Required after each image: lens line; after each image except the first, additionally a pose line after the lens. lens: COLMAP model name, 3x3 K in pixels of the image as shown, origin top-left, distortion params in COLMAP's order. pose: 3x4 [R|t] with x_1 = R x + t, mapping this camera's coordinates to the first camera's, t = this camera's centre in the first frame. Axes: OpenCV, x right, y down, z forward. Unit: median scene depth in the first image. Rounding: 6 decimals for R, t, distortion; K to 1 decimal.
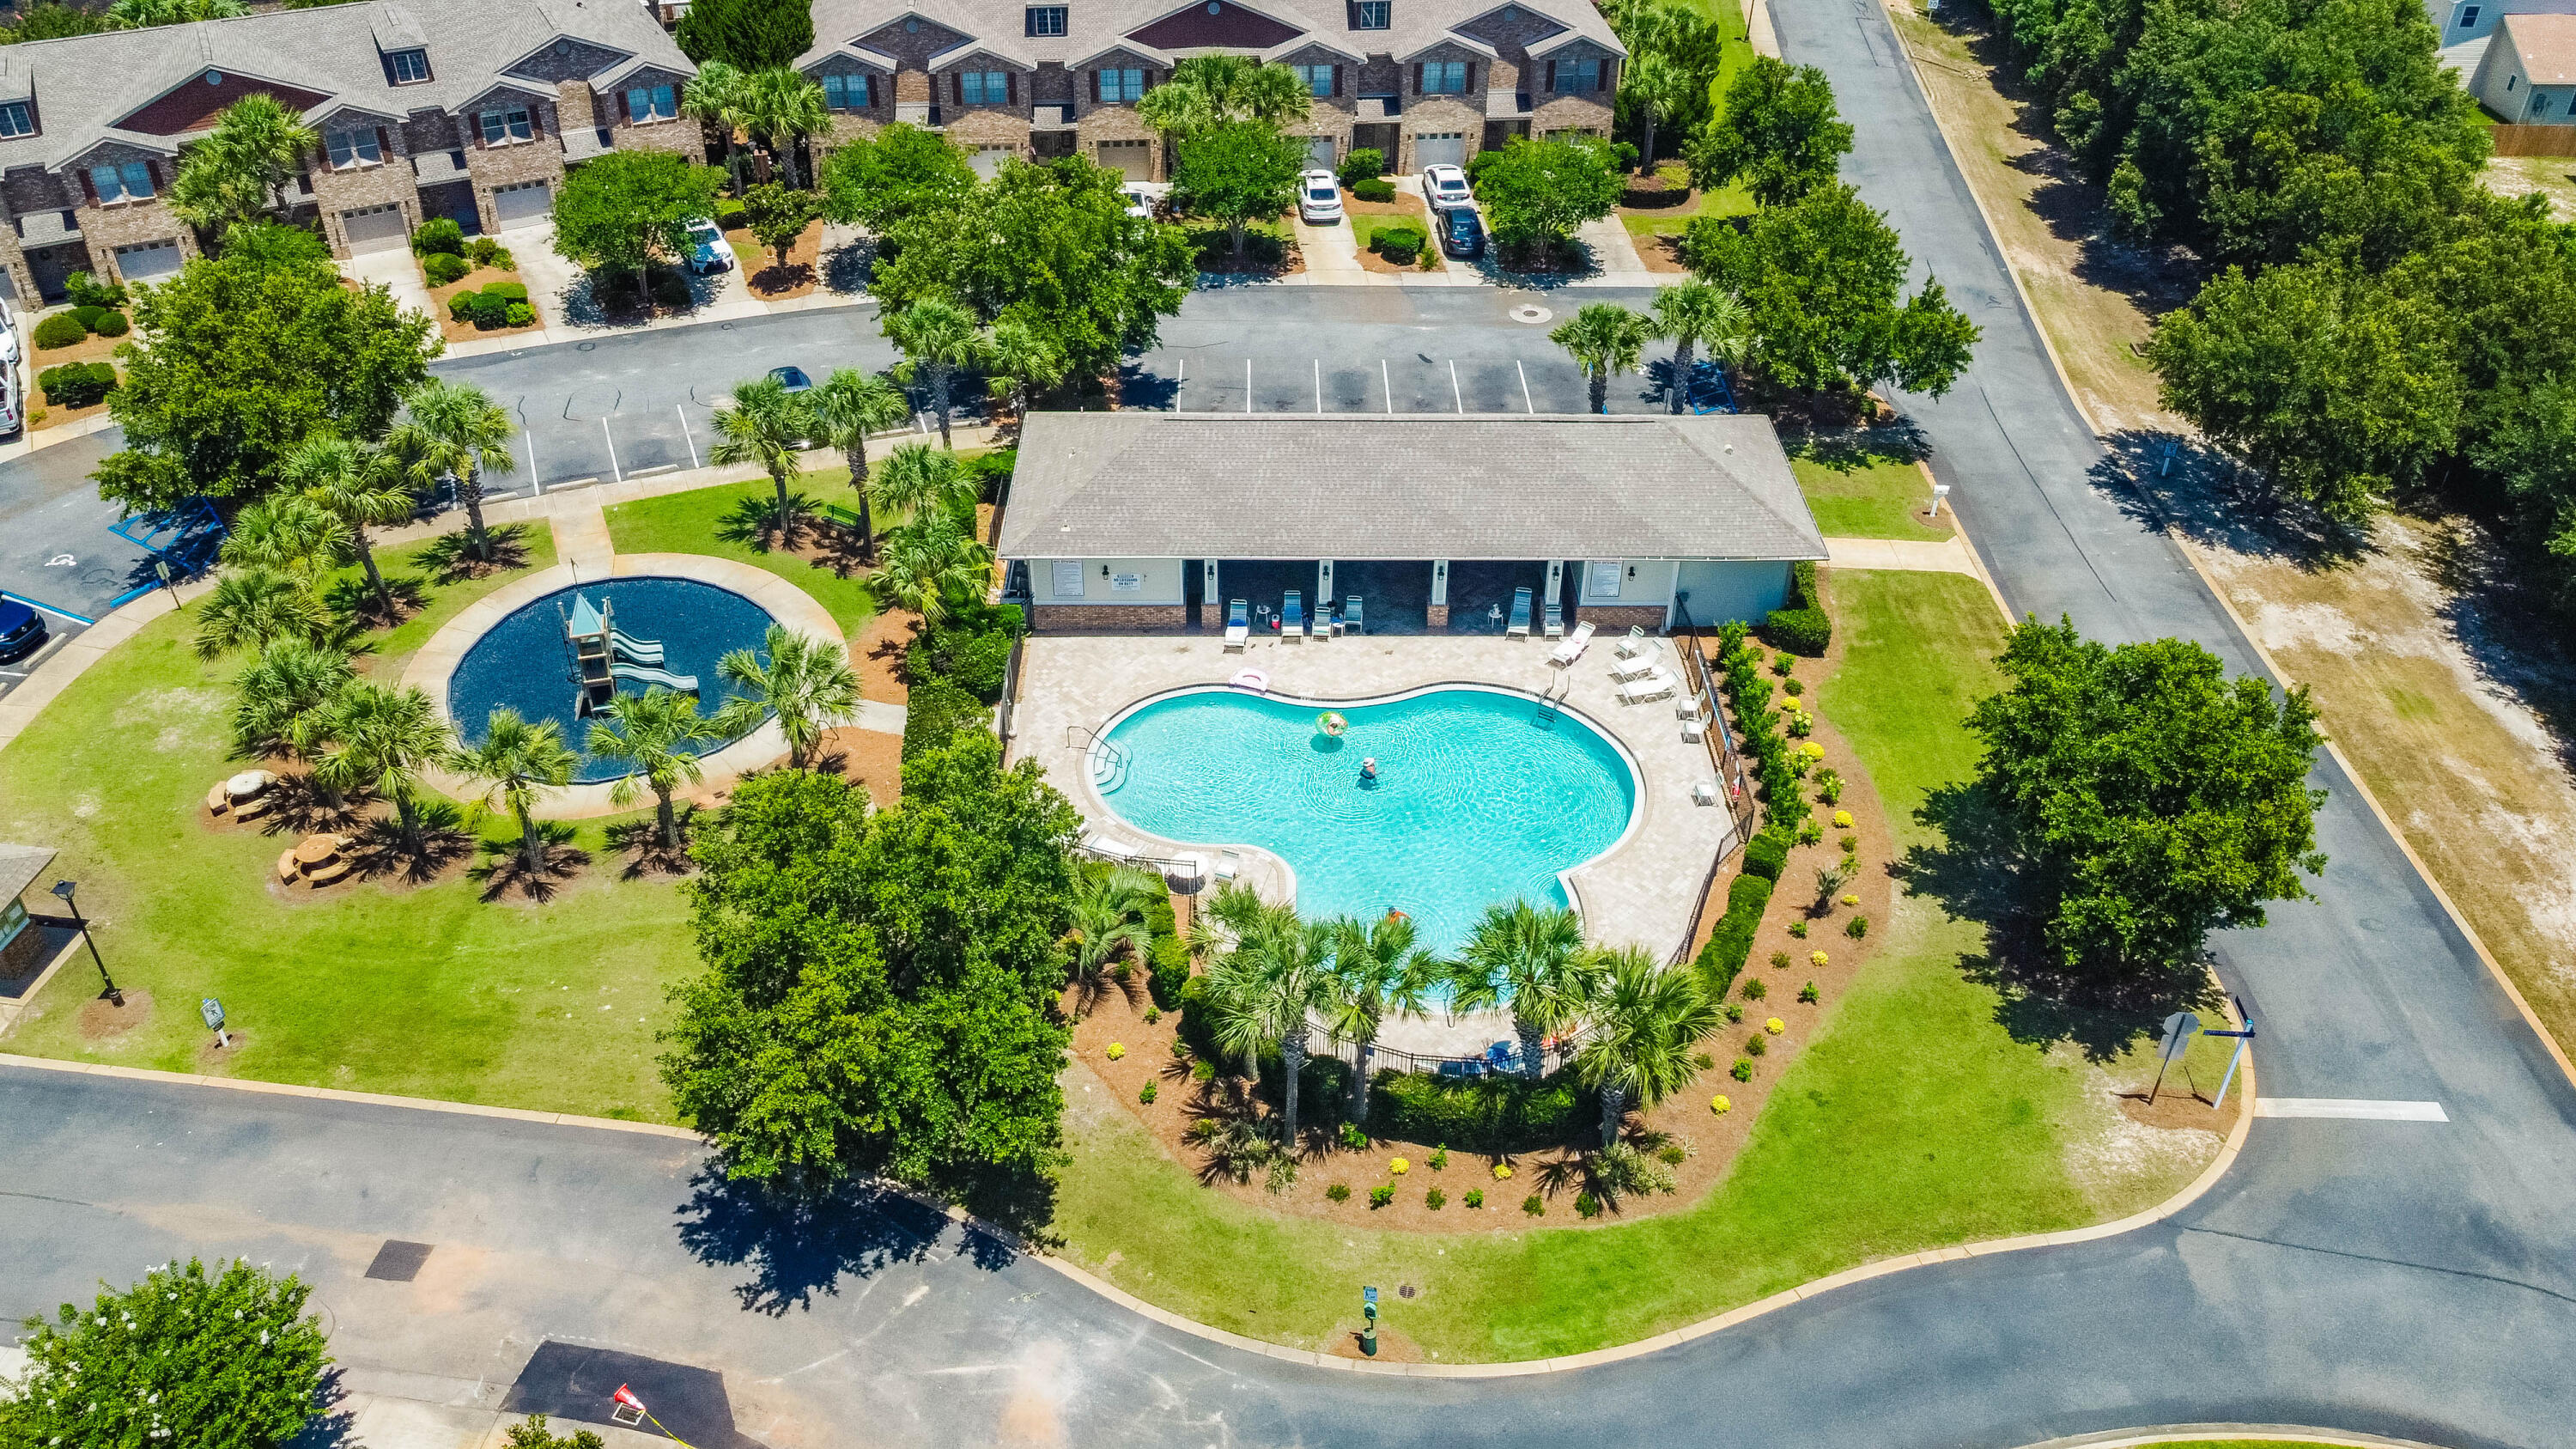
lens RADIAL K [[1940.3, 0, 1288.0], [0, 1940.3, 724.5], [0, 0, 1]] dist [0.009122, 0.001060]
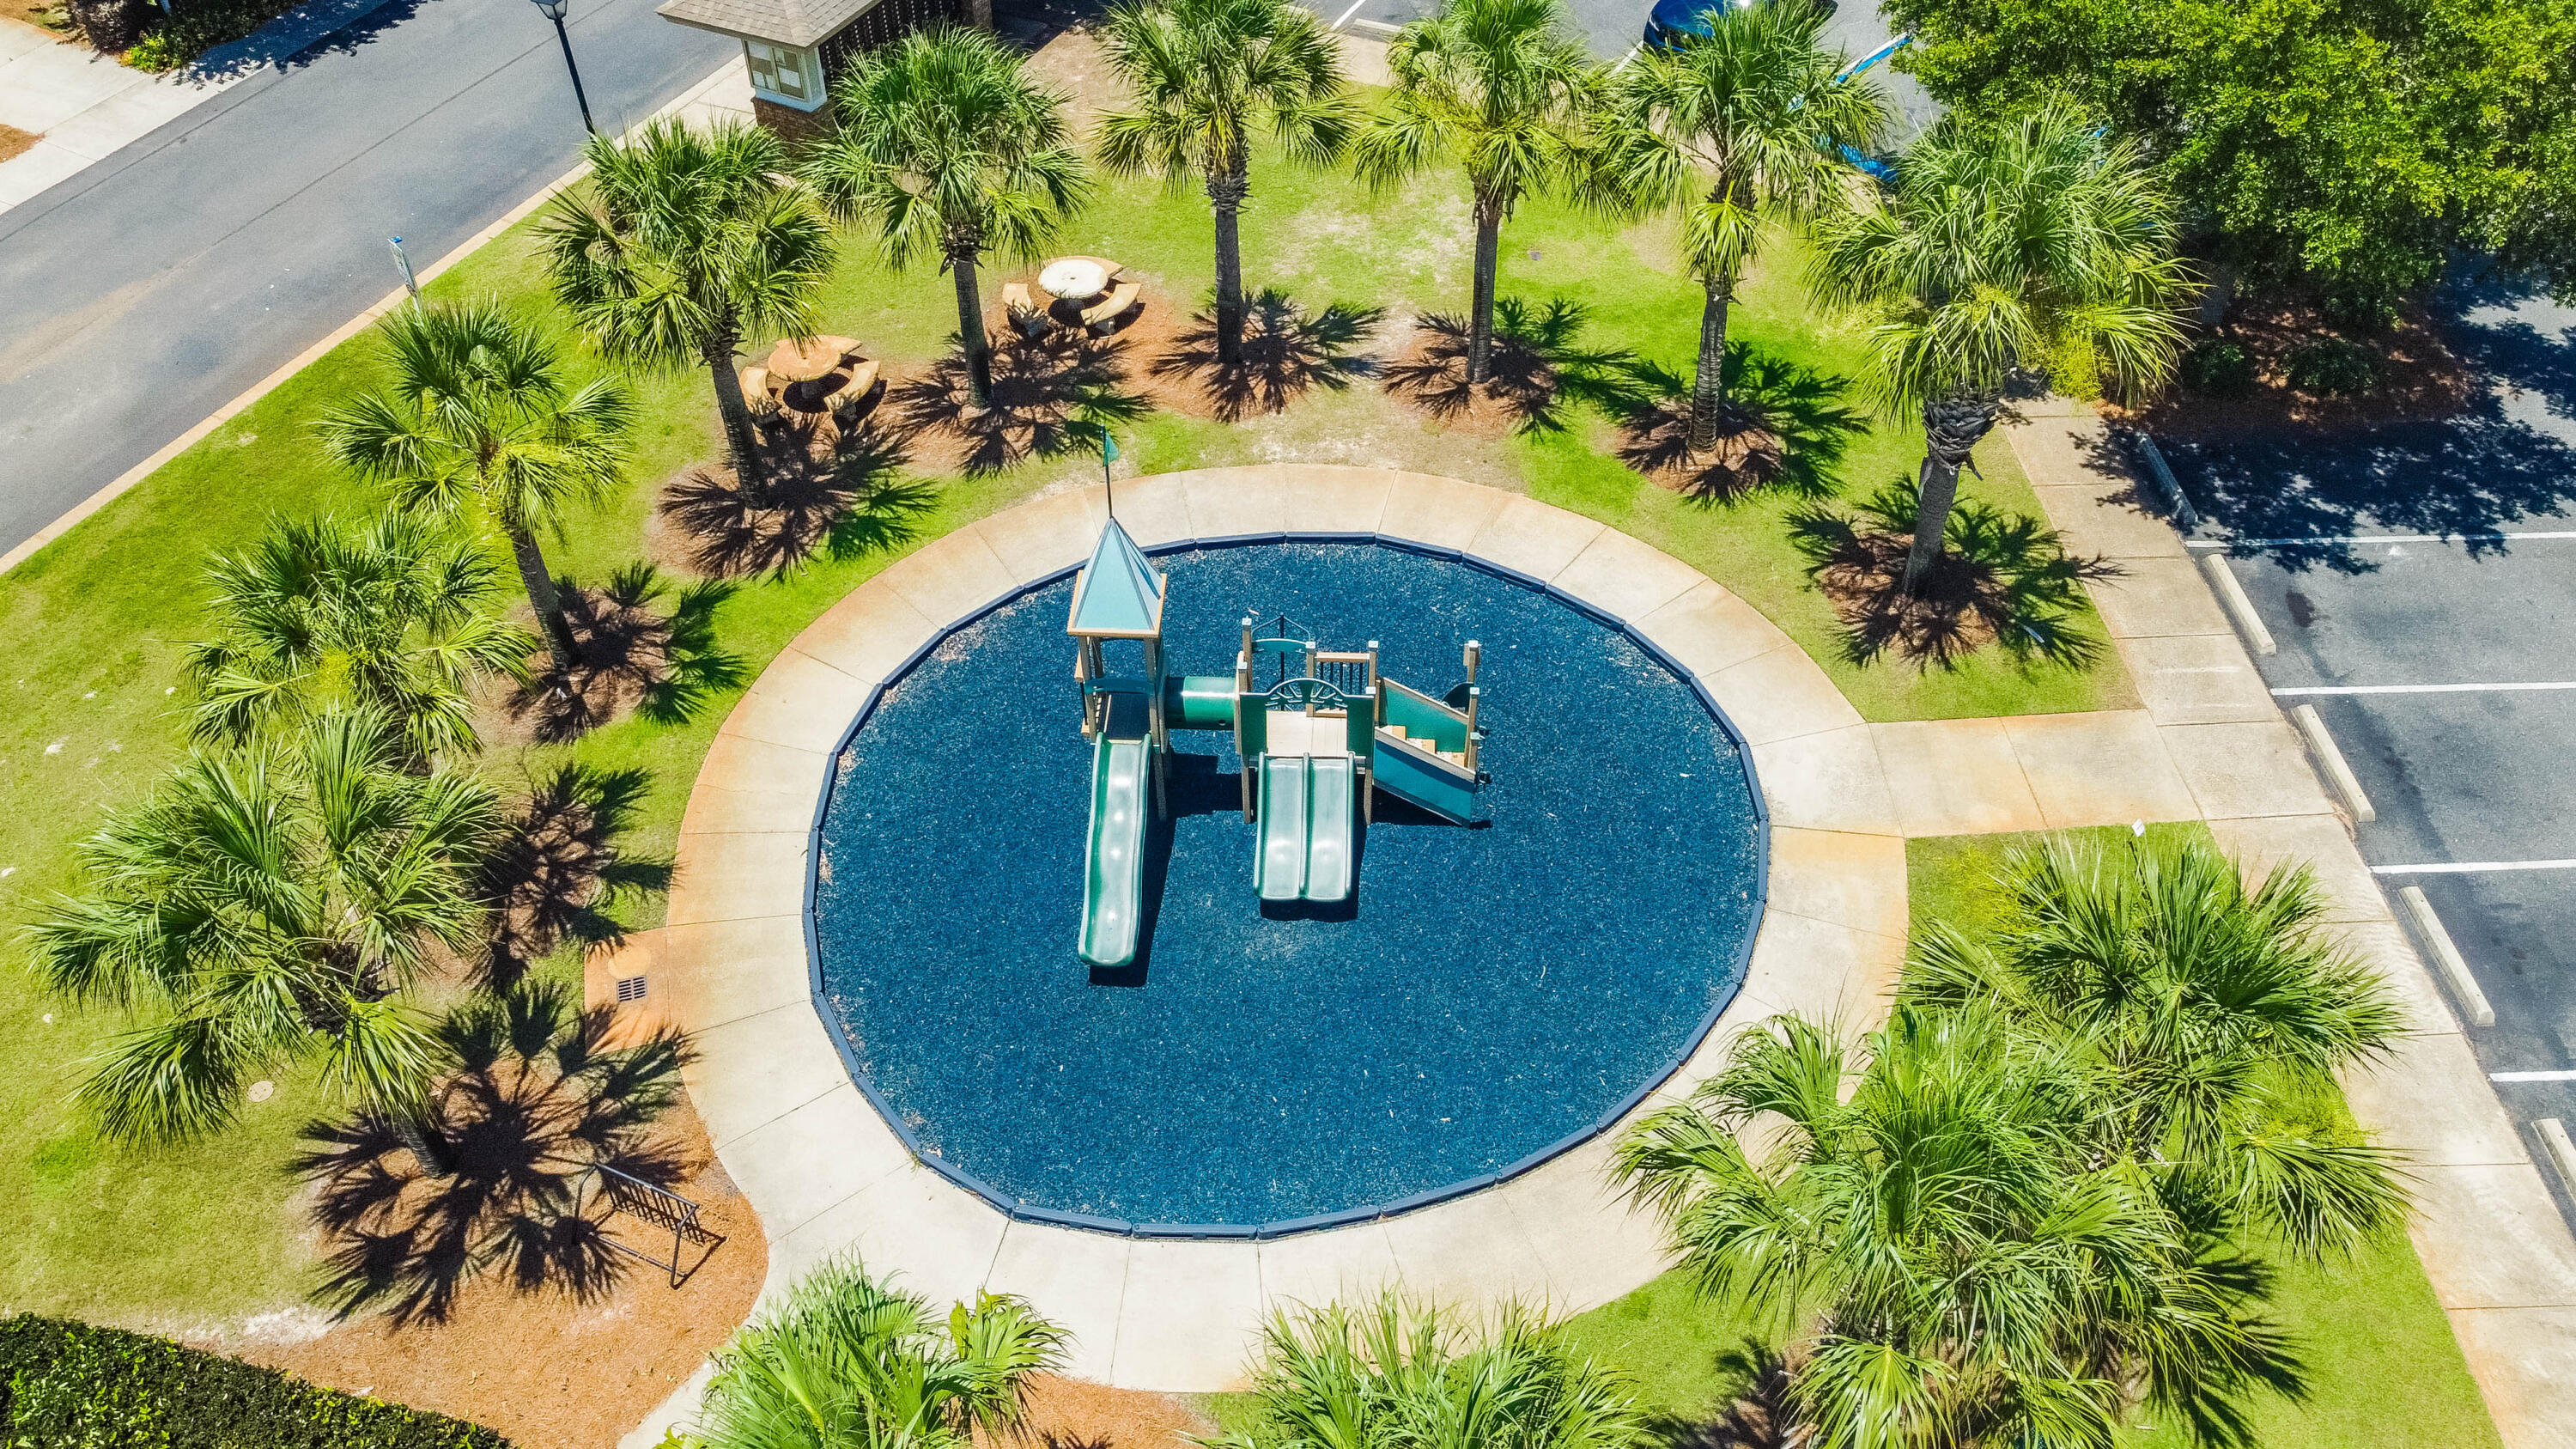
lens RADIAL K [[1940.3, 0, 1288.0], [0, 1940.3, 724.5], [0, 0, 1]] dist [0.009122, 0.001060]
pose [[-0.325820, 0.684608, -0.652038, -0.129116], [-0.567635, 0.409878, 0.713996, -0.333504], [0.756063, 0.602754, 0.255062, 0.996316]]
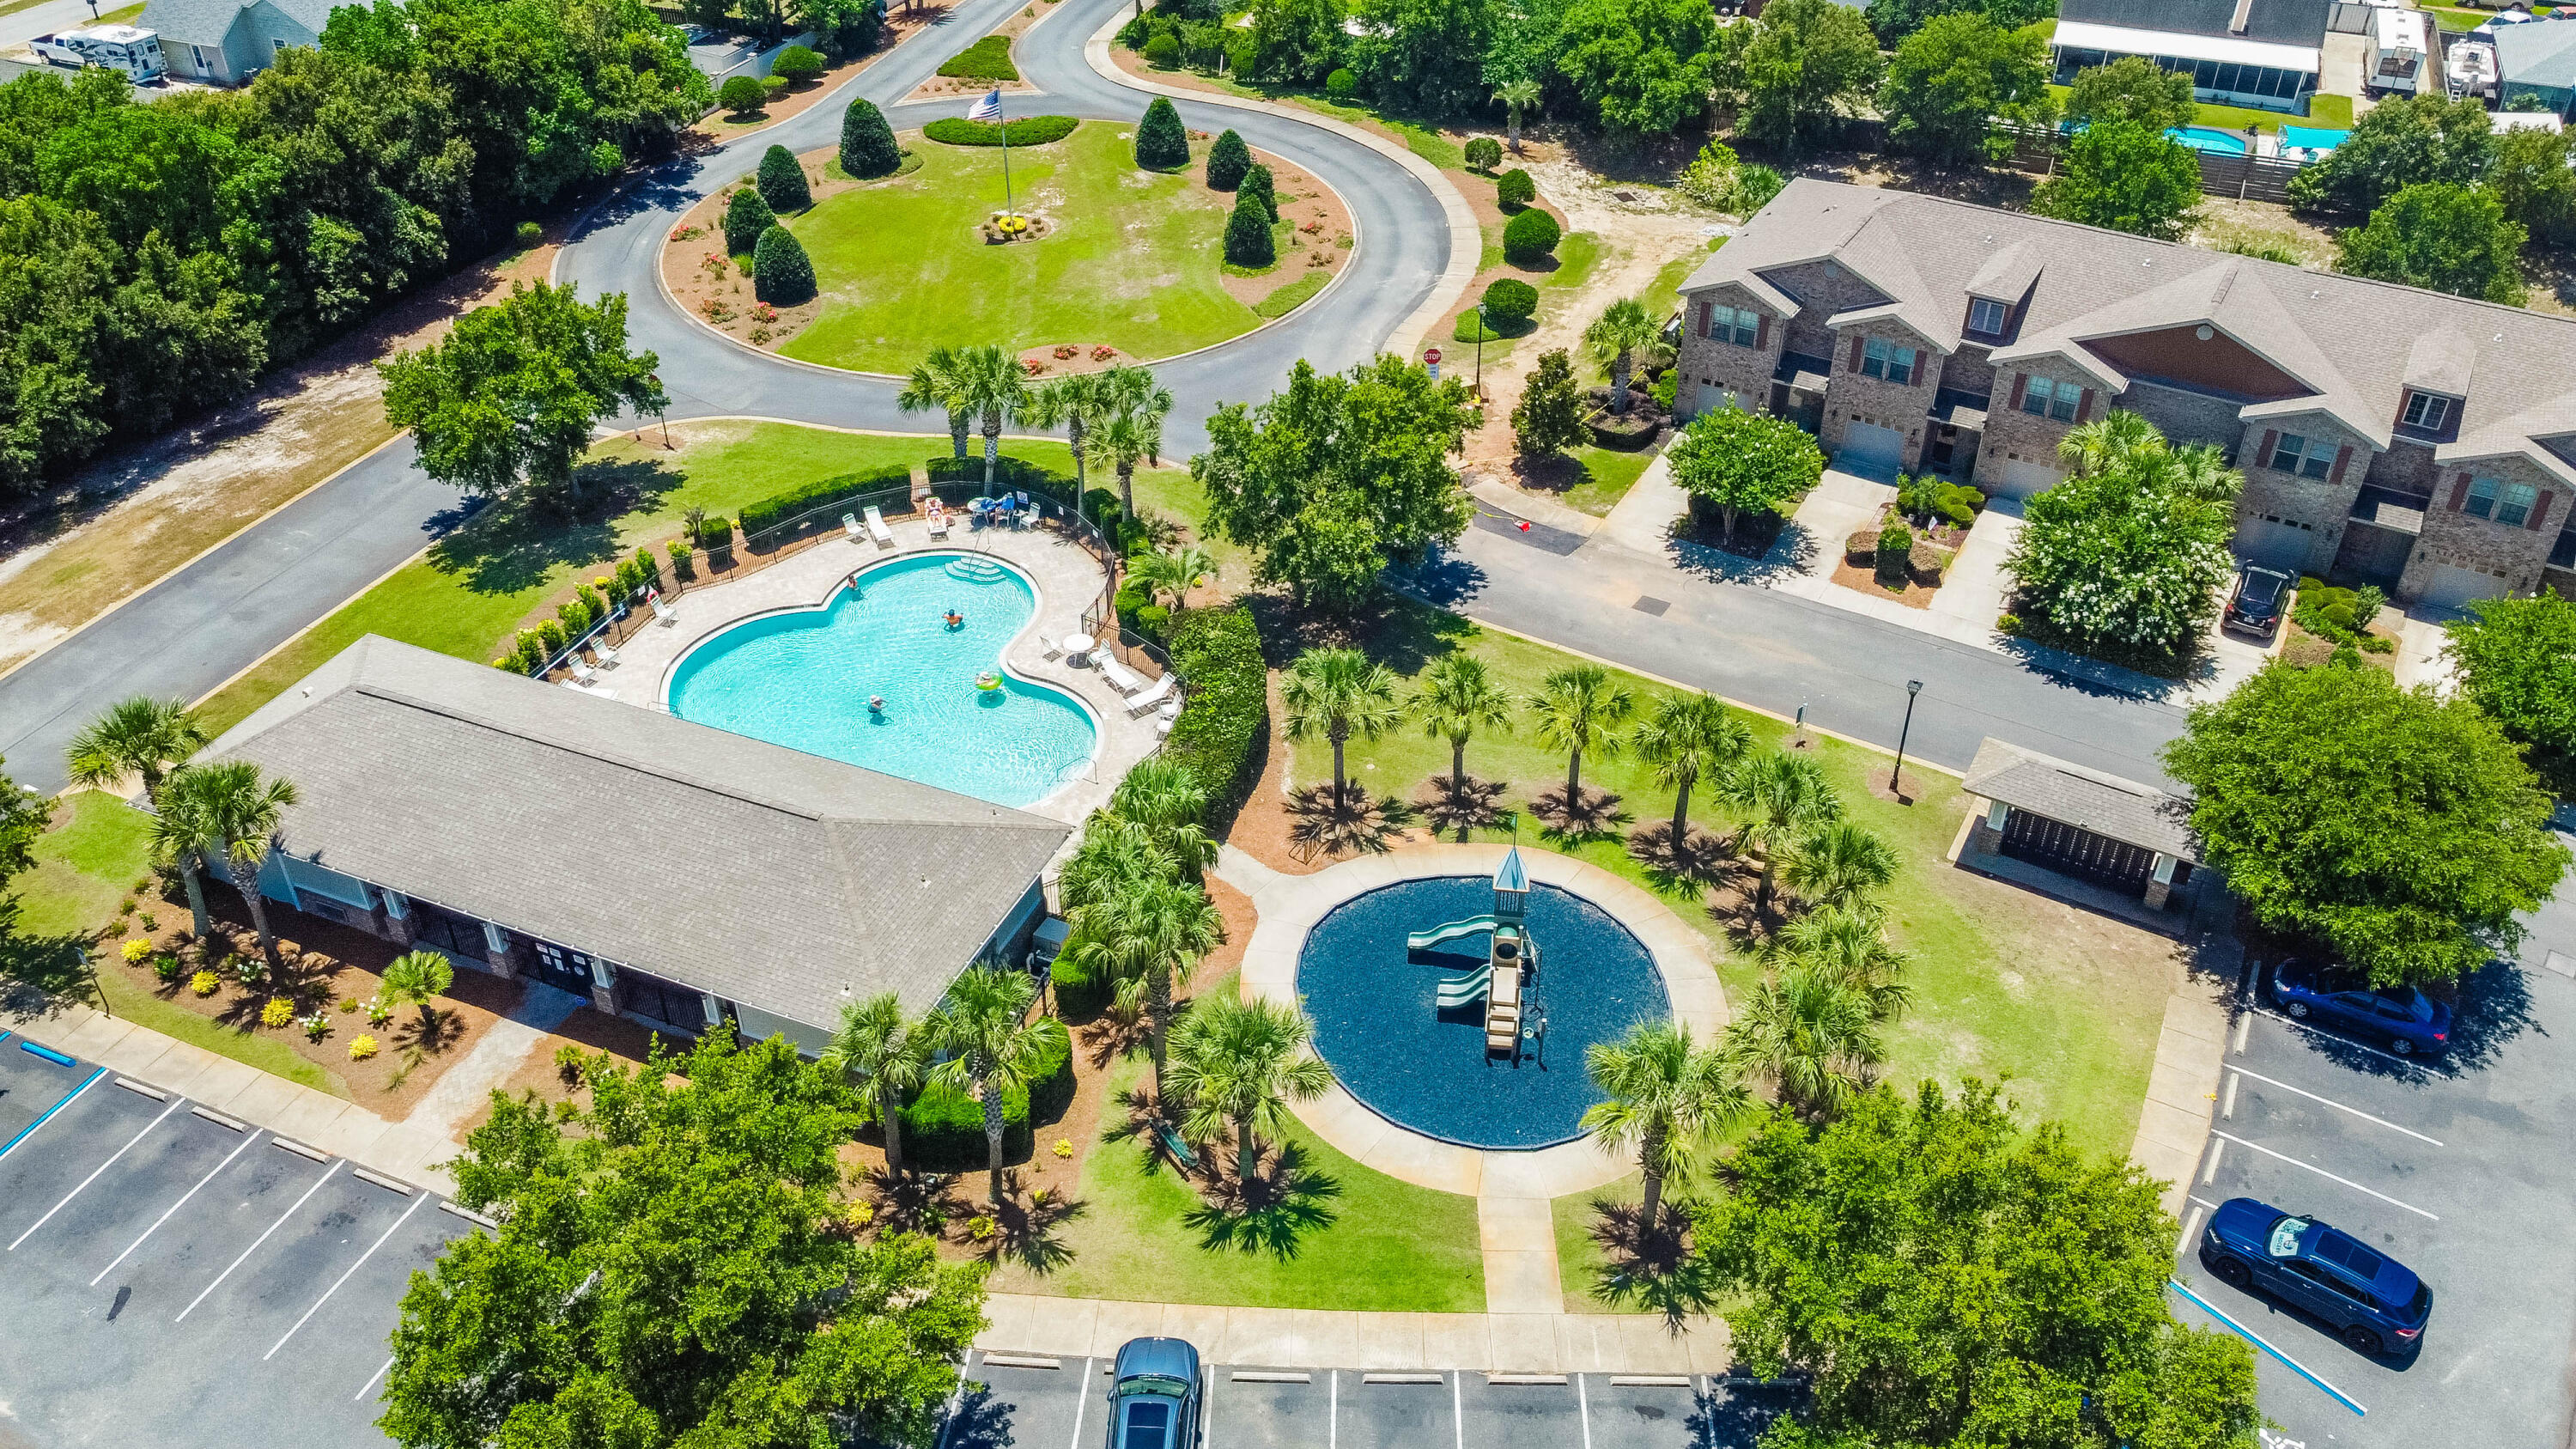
lens RADIAL K [[1940.3, 0, 1288.0], [0, 1940.3, 724.5], [0, 0, 1]] dist [0.009122, 0.001060]
pose [[-0.920099, -0.228548, 0.318094, -0.570012], [0.236382, 0.323549, 0.916209, -0.998473], [-0.312317, 0.918195, -0.243673, 1.255543]]
